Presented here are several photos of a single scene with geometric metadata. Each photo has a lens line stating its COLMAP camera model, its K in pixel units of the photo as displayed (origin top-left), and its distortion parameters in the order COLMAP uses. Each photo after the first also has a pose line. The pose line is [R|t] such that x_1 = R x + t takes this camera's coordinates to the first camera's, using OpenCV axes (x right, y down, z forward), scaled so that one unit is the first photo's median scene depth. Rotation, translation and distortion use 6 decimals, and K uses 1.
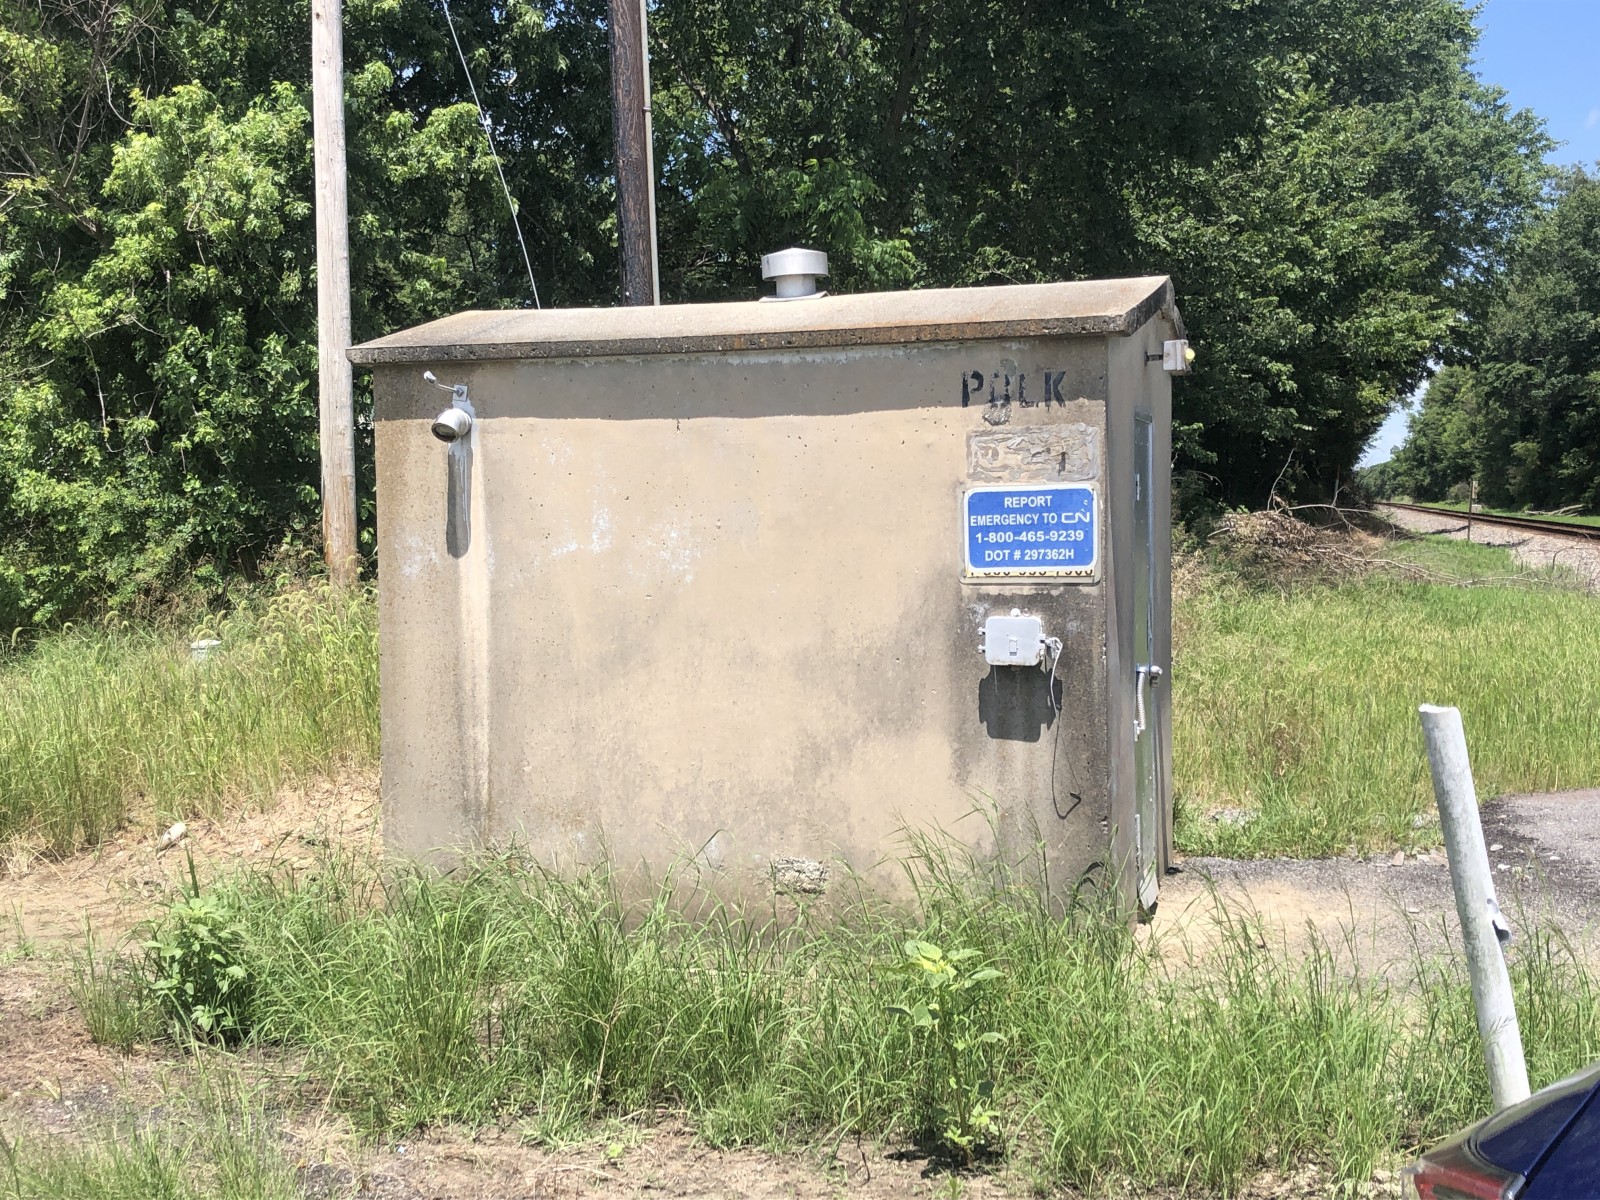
lens RADIAL K [[1810.7, 0, 800.0], [0, 1810.7, 600.0], [0, 0, 1]] dist [-0.020754, -0.024210]
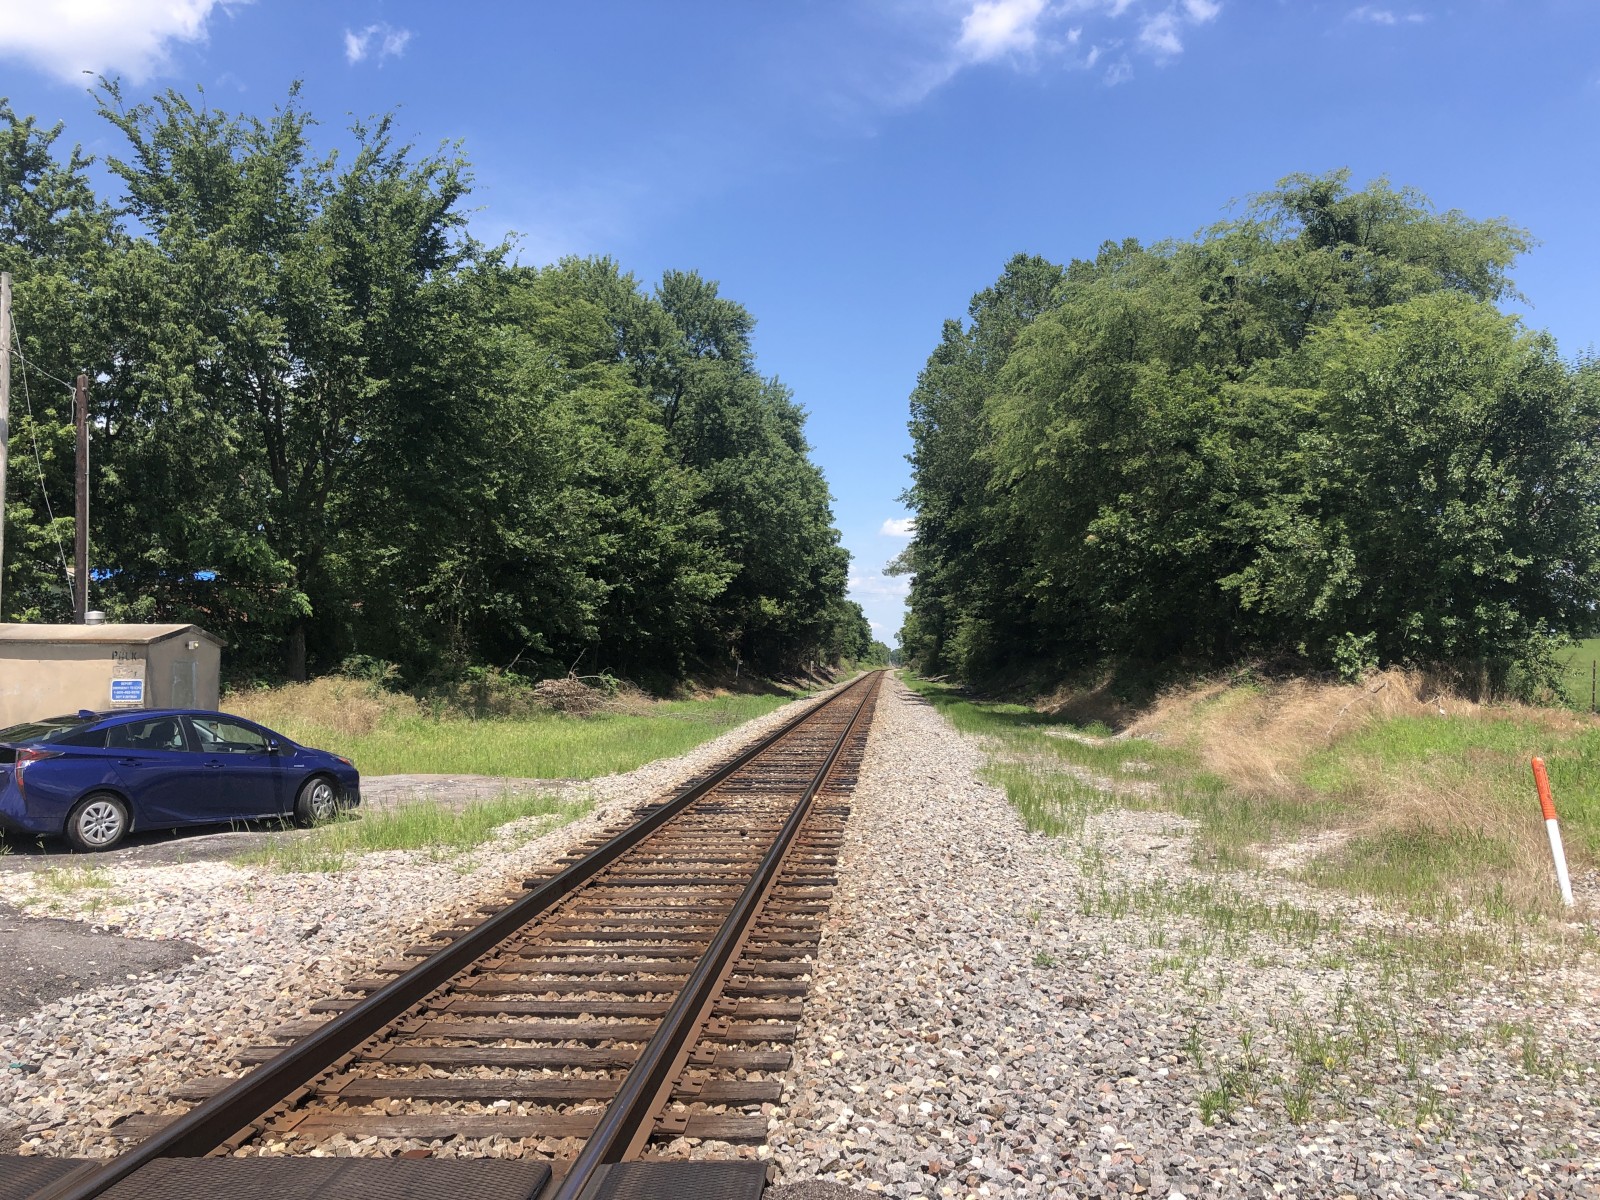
lens RADIAL K [[1297.8, 0, 833.0], [0, 1297.8, 600.7], [0, 0, 1]] dist [0.035565, -0.099760]
pose [[0.975670, 0.038708, 0.215799, 0.518477], [-0.017111, 0.994733, -0.101065, 0.013916], [-0.218574, 0.094913, 0.971193, -1.095645]]
